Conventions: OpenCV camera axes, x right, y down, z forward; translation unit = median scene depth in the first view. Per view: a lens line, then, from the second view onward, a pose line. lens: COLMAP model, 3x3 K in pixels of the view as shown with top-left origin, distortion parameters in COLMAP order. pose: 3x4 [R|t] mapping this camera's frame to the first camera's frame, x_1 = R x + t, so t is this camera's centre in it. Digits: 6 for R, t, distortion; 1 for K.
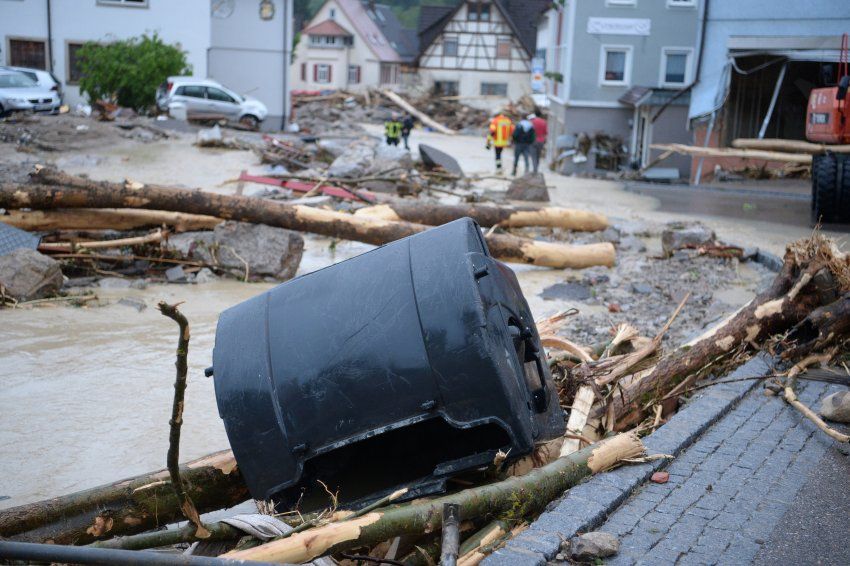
lens RADIAL K [[960.1, 0, 425.0], [0, 960.1, 283.0], [0, 0, 1]] dist [0.002533, 0.009707]
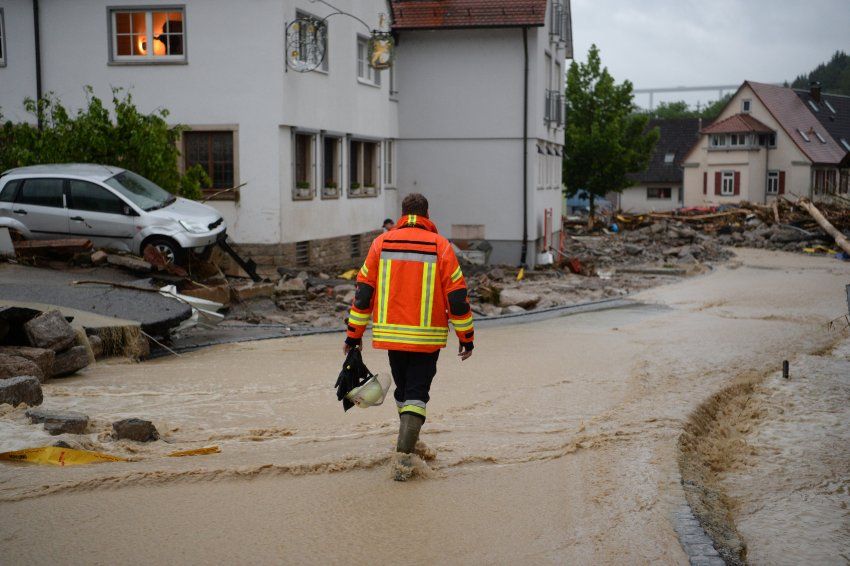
lens RADIAL K [[960.1, 0, 425.0], [0, 960.1, 283.0], [0, 0, 1]] dist [0.002533, 0.009707]
pose [[0.873445, 0.000683, -0.486923, 0.053431], [-0.063930, 0.991503, -0.113287, -0.040116], [0.482708, 0.130079, 0.866067, 0.242887]]
